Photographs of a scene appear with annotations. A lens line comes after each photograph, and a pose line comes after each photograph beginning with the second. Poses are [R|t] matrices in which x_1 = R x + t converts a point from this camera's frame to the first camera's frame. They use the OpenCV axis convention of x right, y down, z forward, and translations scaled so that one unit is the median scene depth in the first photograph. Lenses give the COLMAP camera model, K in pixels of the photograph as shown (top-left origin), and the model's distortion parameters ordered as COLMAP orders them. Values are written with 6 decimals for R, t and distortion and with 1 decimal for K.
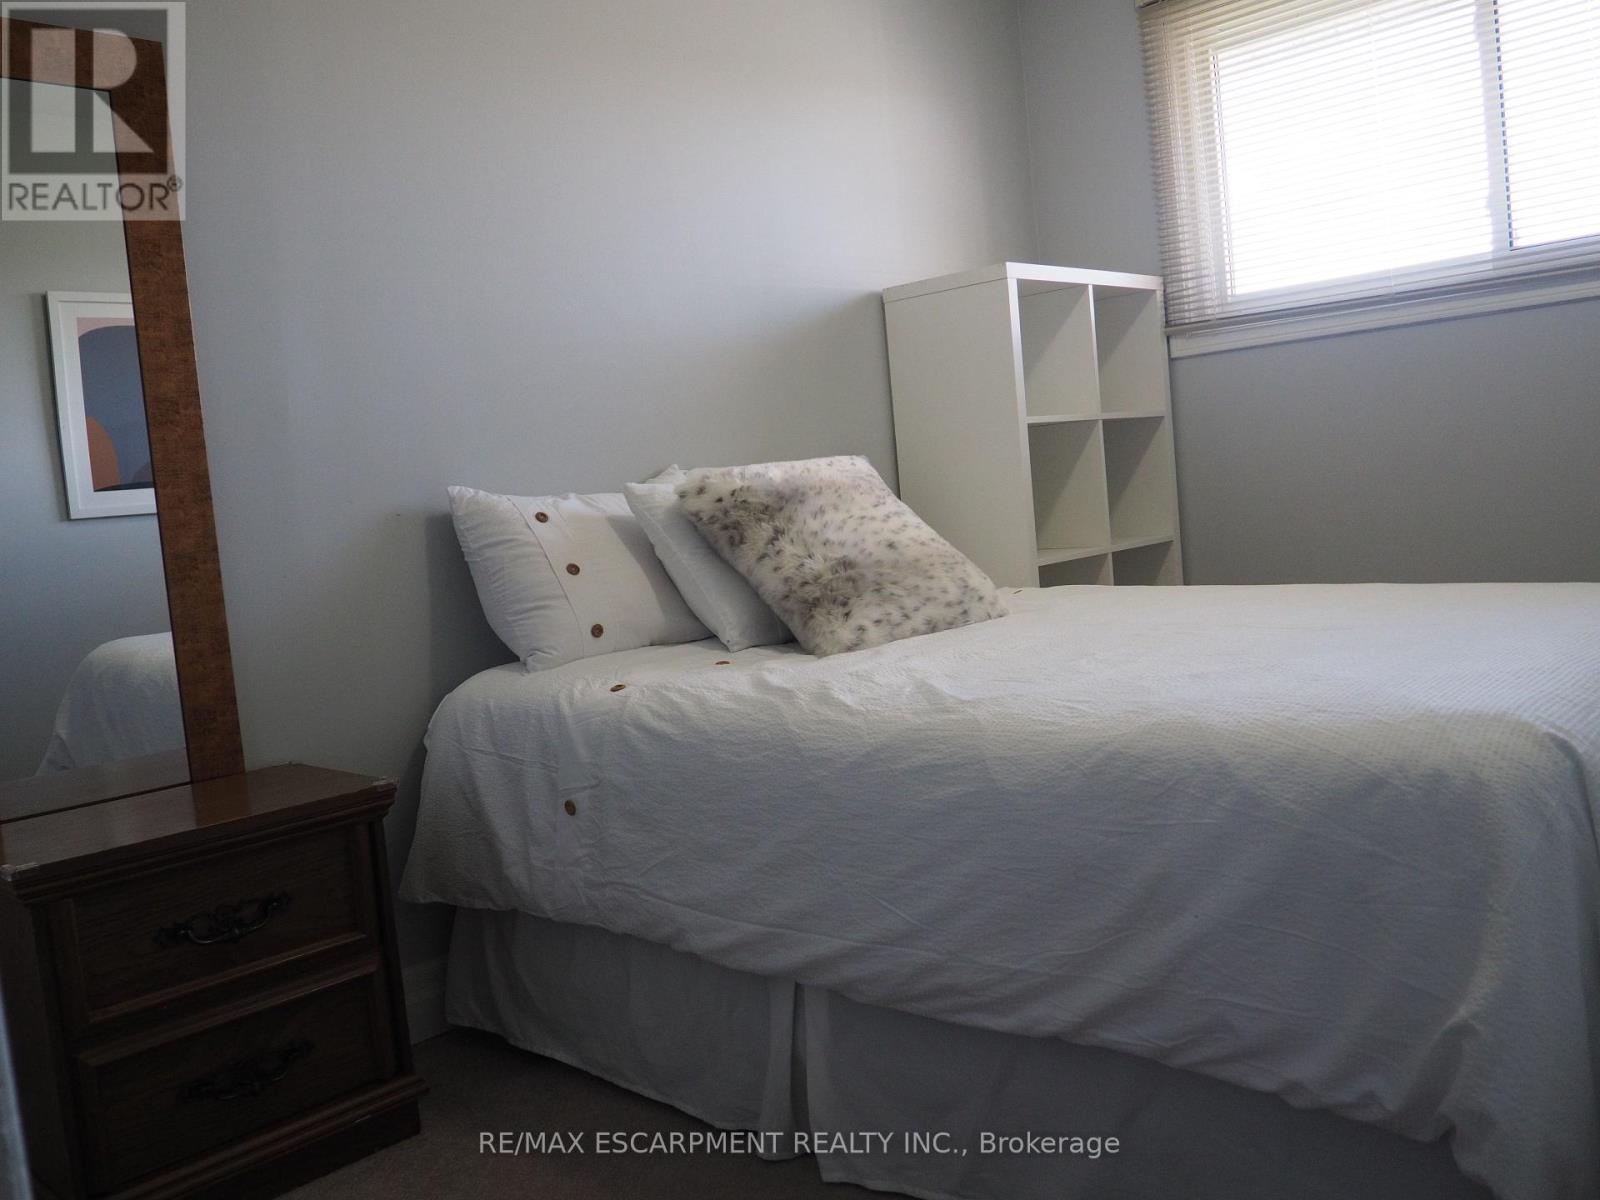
lens RADIAL K [[1330.8, 0, 811.2], [0, 1330.8, 606.5], [0, 0, 1]] dist [-0.057974, 0.024715]
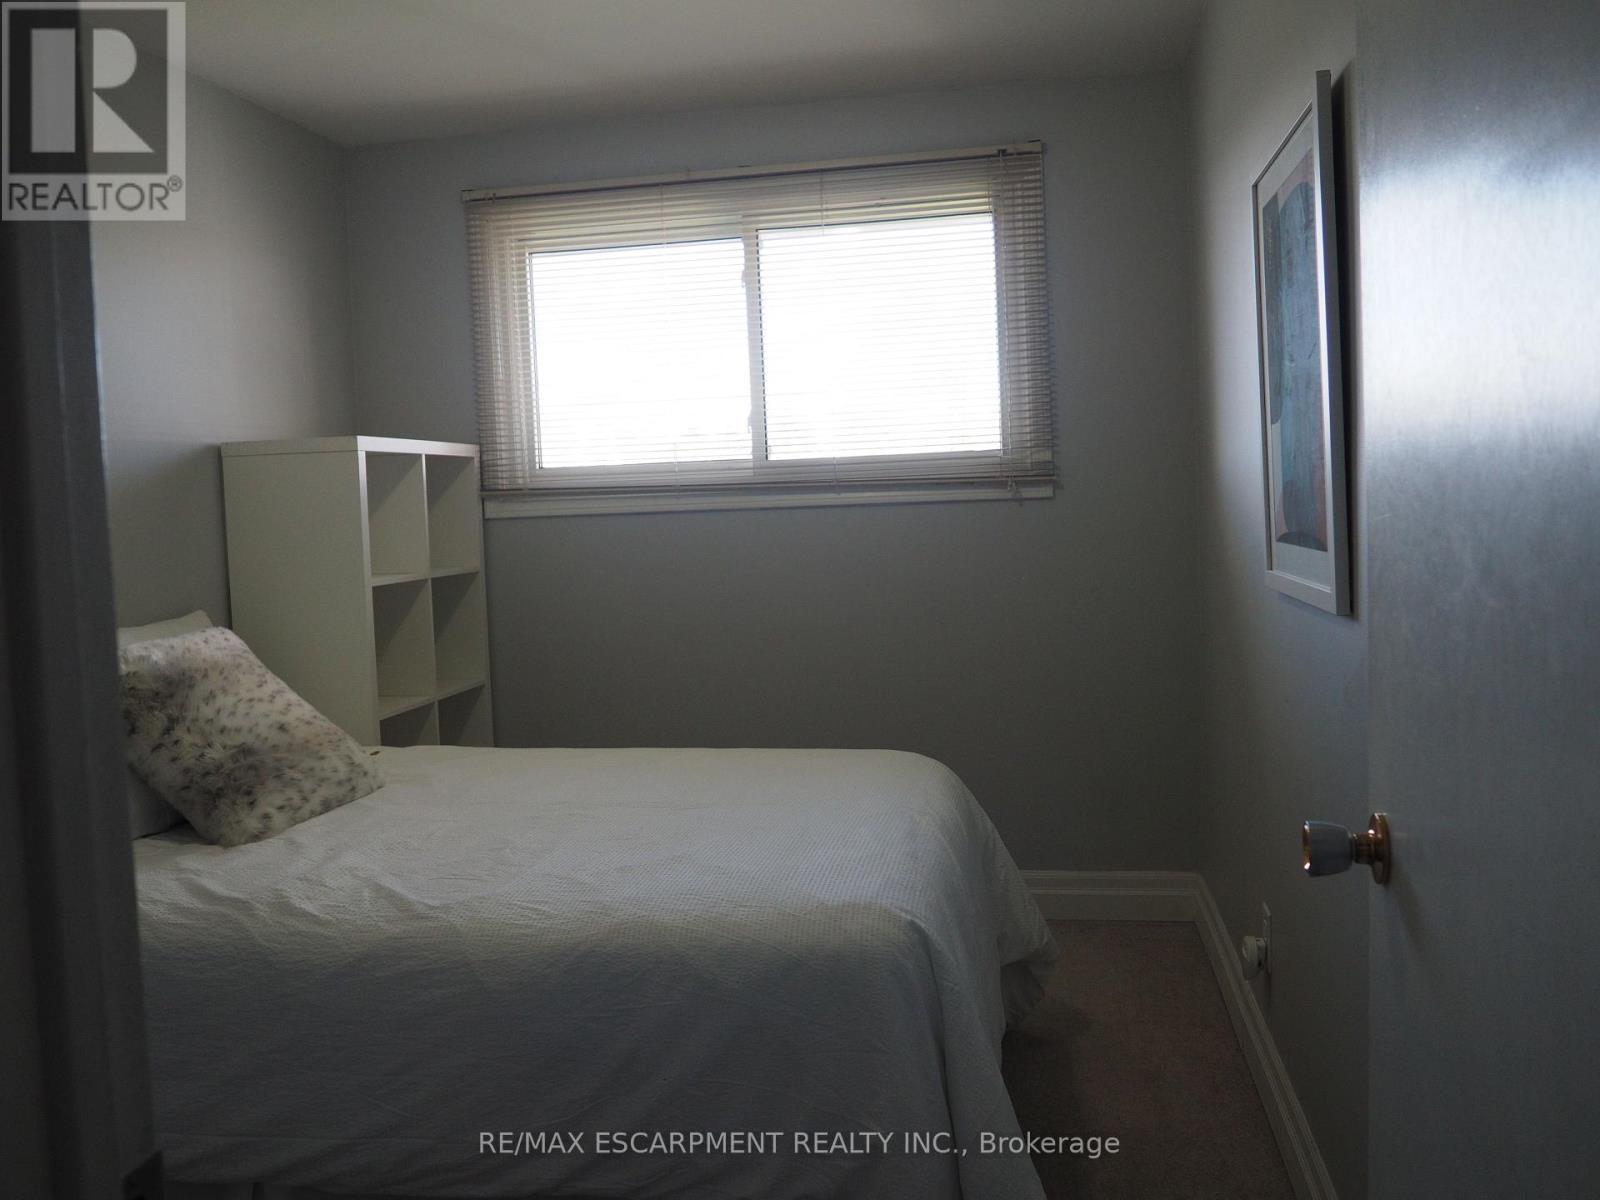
lens RADIAL K [[1330.8, 0, 794.6], [0, 1330.8, 597.3], [0, 0, 1]] dist [-0.057974, 0.024715]
pose [[0.829409, 0.025495, 0.558060, -0.189725], [0.003716, 0.998684, -0.051147, -0.095418], [-0.558630, 0.044495, 0.828223, -0.084732]]
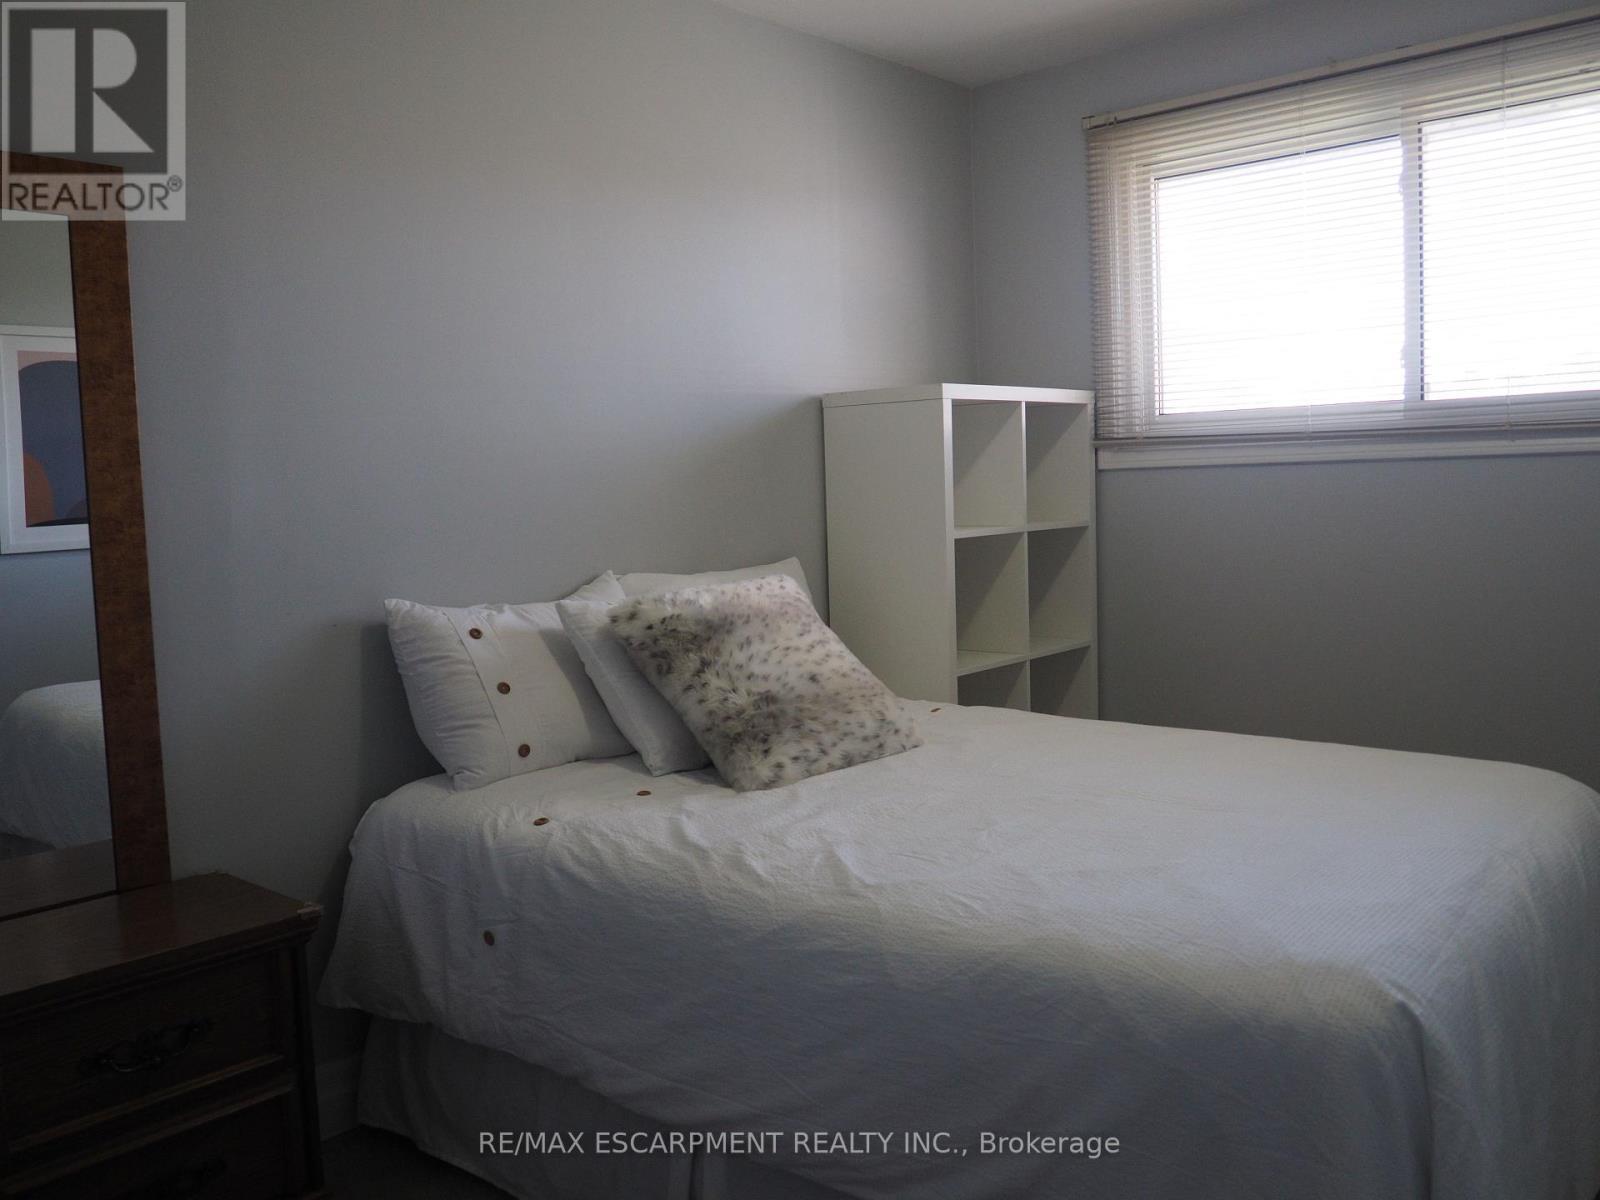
lens RADIAL K [[1330.8, 0, 809.4], [0, 1330.8, 600.3], [0, 0, 1]] dist [-0.057974, 0.024715]
pose [[0.997391, 0.053986, 0.047934, 0.004020], [-0.054099, 0.998535, 0.001062, -0.109766], [-0.047806, -0.003653, 0.998850, -0.038248]]
